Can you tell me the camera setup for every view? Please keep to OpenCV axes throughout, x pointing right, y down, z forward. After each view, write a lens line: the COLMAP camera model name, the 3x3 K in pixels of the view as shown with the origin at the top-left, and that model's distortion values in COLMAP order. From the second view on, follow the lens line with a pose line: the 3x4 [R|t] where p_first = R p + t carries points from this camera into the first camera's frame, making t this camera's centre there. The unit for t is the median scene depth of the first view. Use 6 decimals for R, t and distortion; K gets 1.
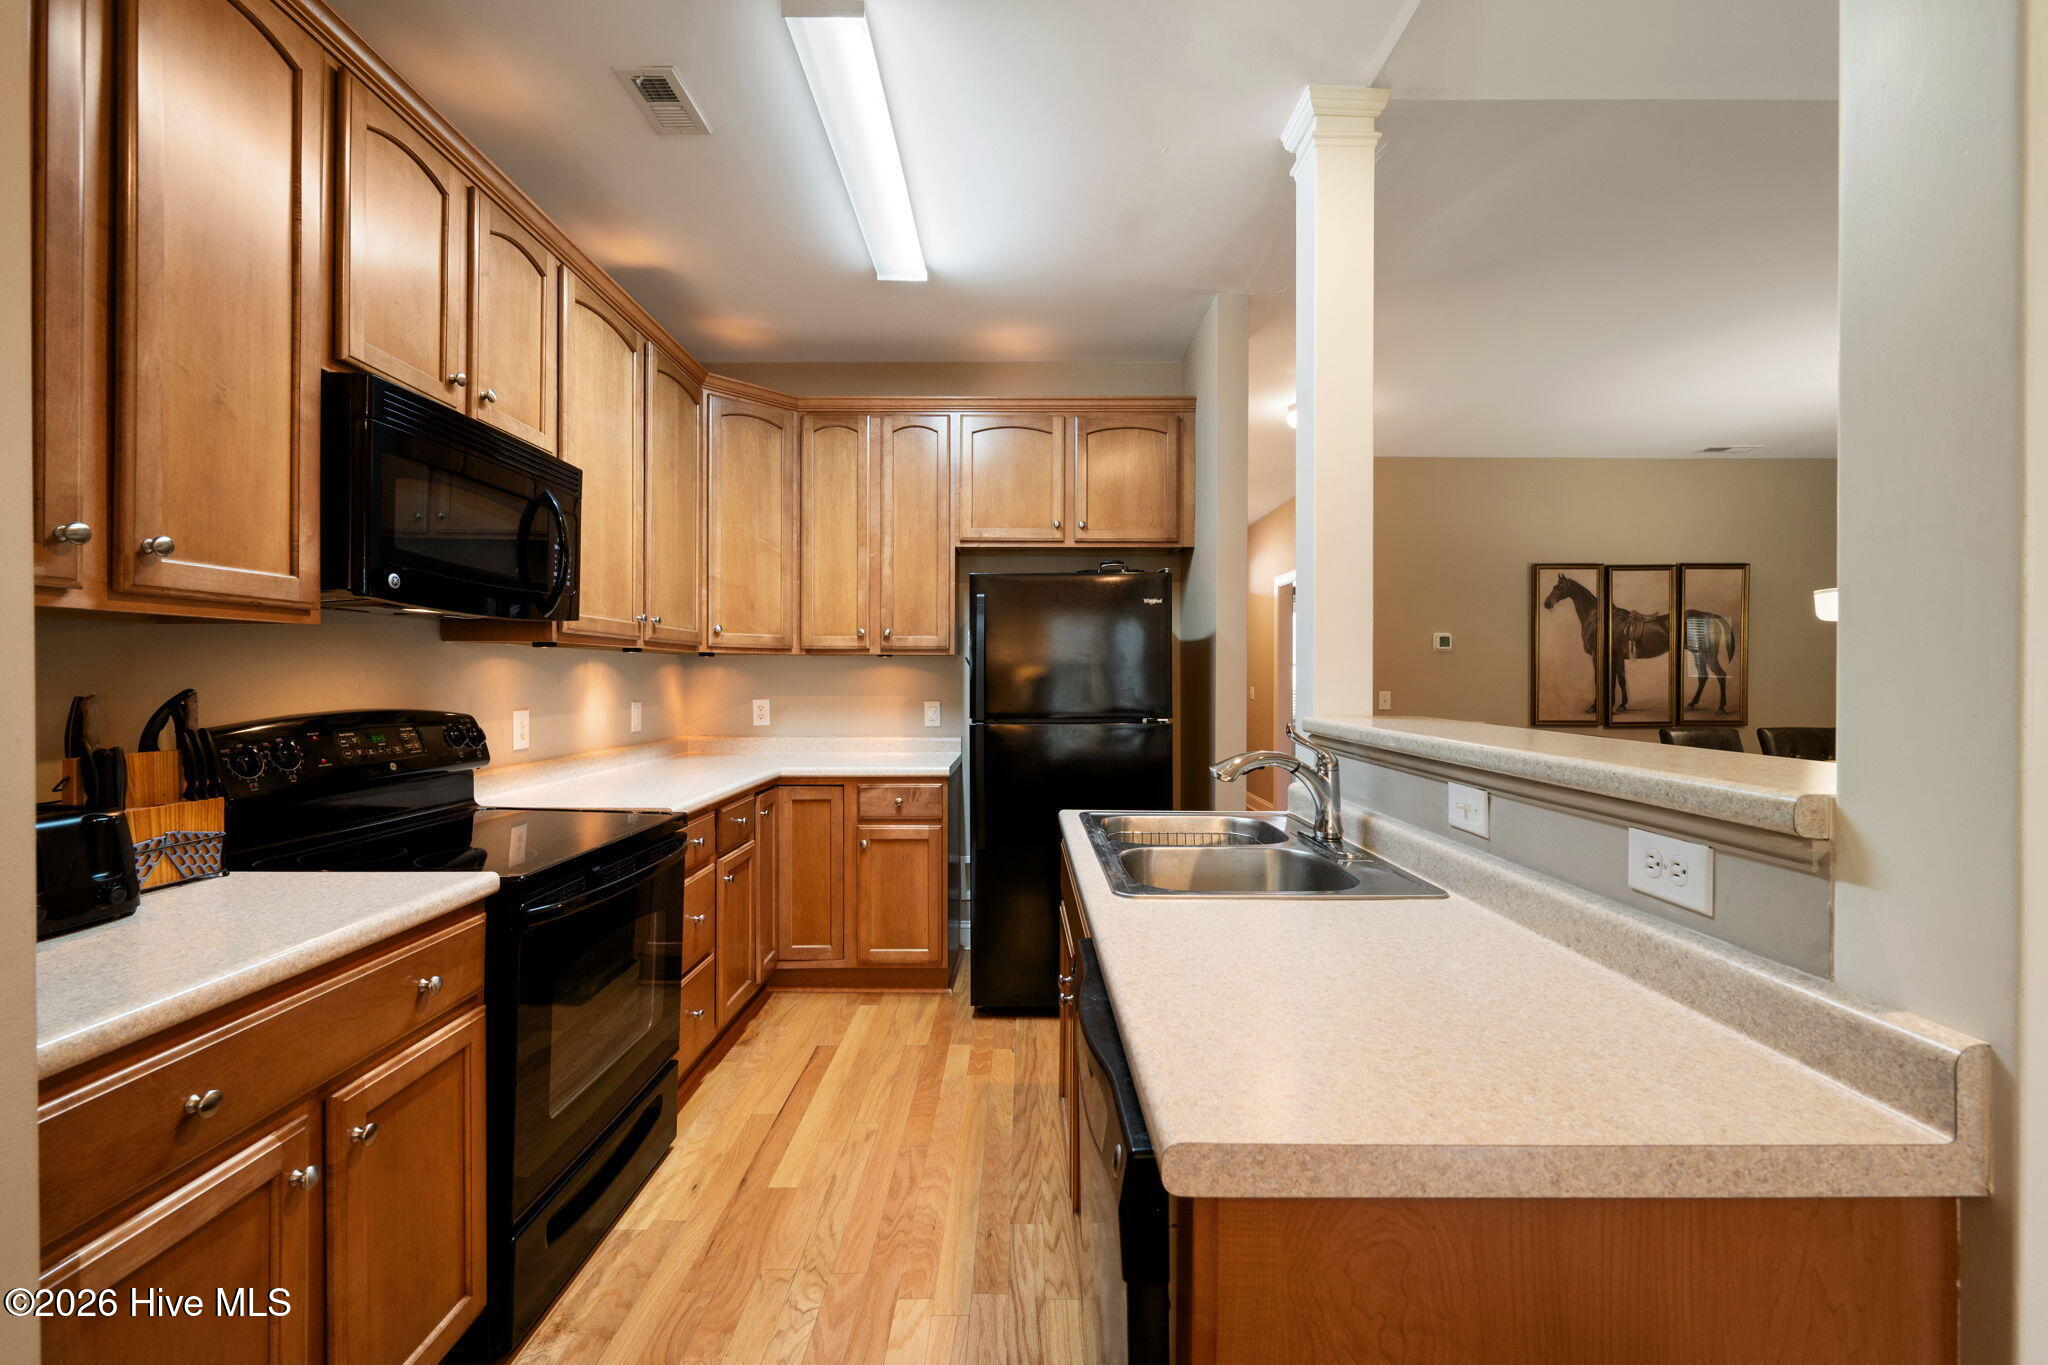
lens RADIAL K [[843.1, 0, 1020.5], [0, 843.1, 679.2], [0, 0, 1]] dist [-0.000509, -0.000427]
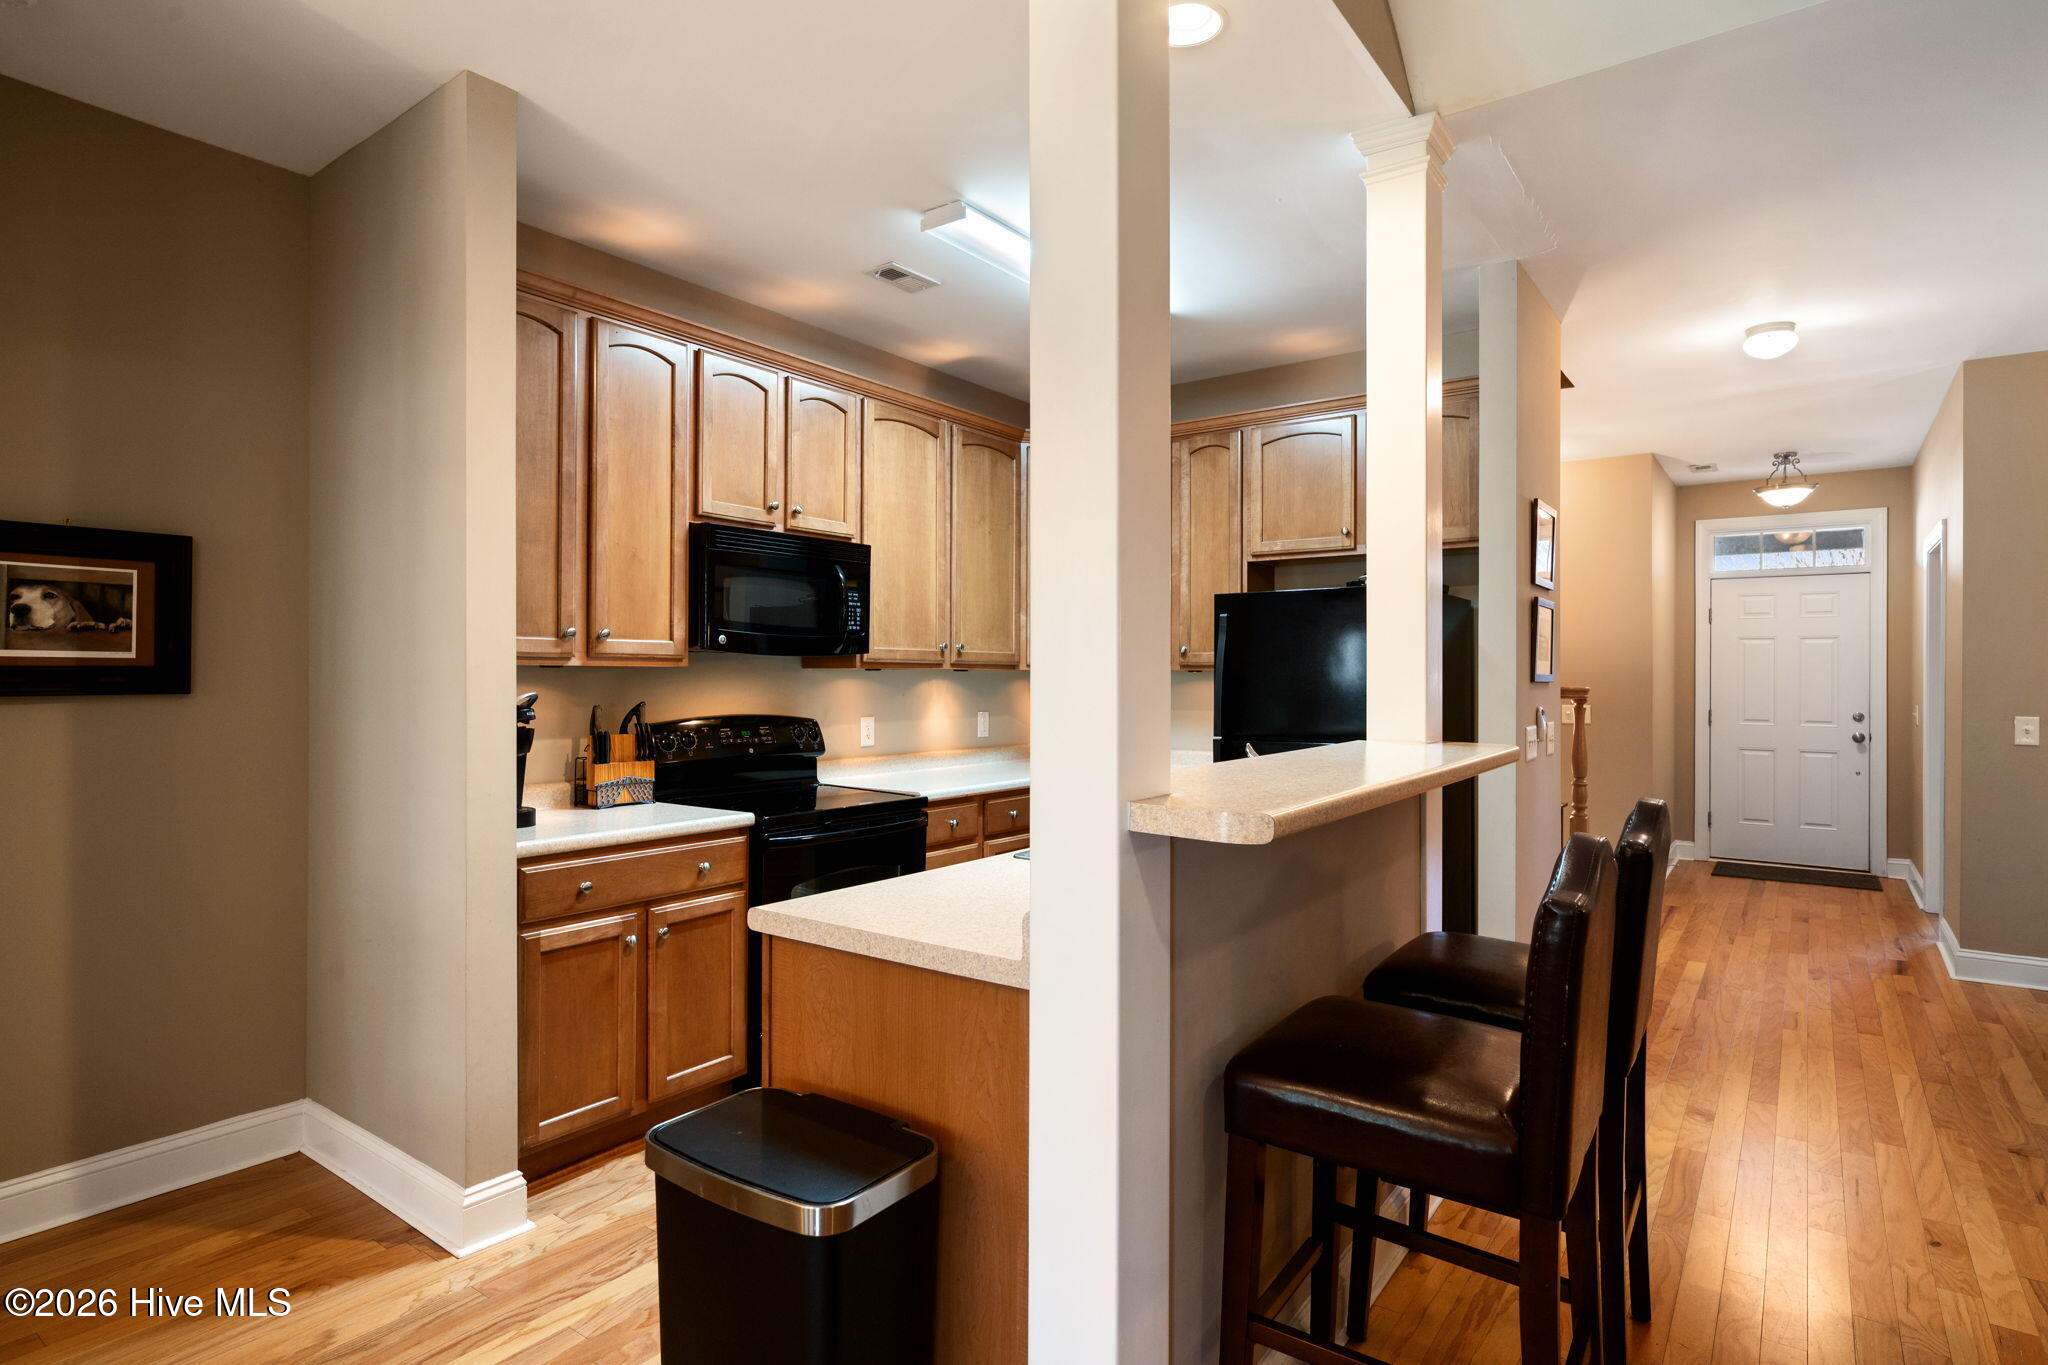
lens RADIAL K [[1063.6, 0, 1024.0], [0, 1063.6, 682.5], [0, 0, 1]] dist [0.000962, 0.000019]
pose [[0.810131, 0.004185, -0.586234, 1.009830], [-0.004189, 0.999990, 0.001349, -0.035137], [0.586234, 0.001362, 0.810141, -0.384431]]
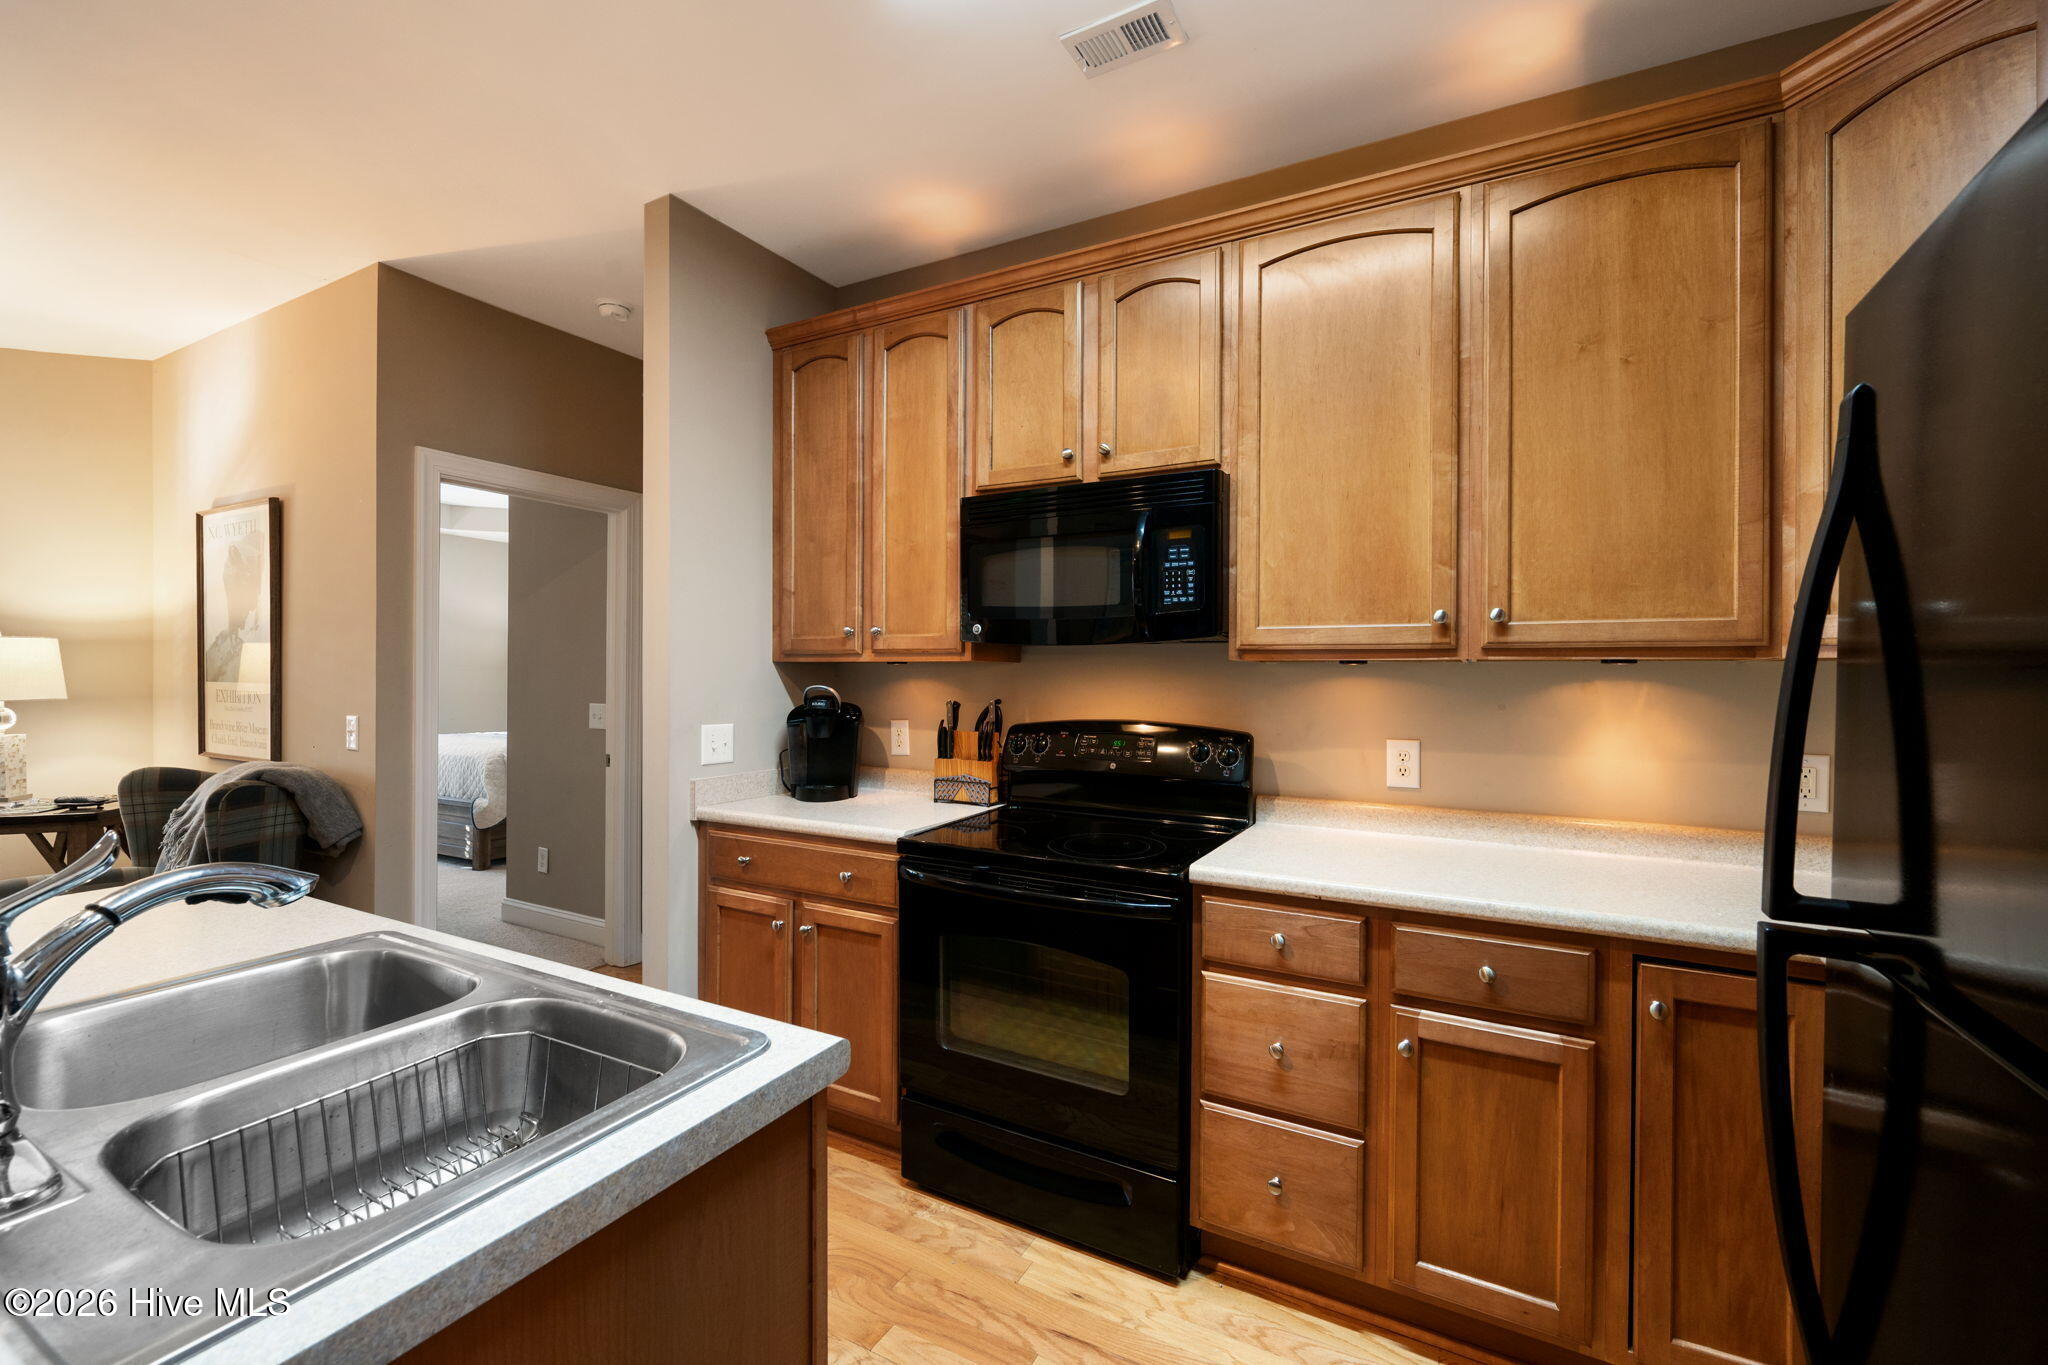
lens RADIAL K [[821.1, 0, 1024.0], [0, 821.1, 682.5], [0, 0, 1]] dist [0.000128, -0.000229]
pose [[-0.464130, -0.002338, -0.885764, 0.494741], [-0.012412, 0.999916, 0.003864, -0.029952], [0.885680, 0.012787, -0.464119, 1.739399]]
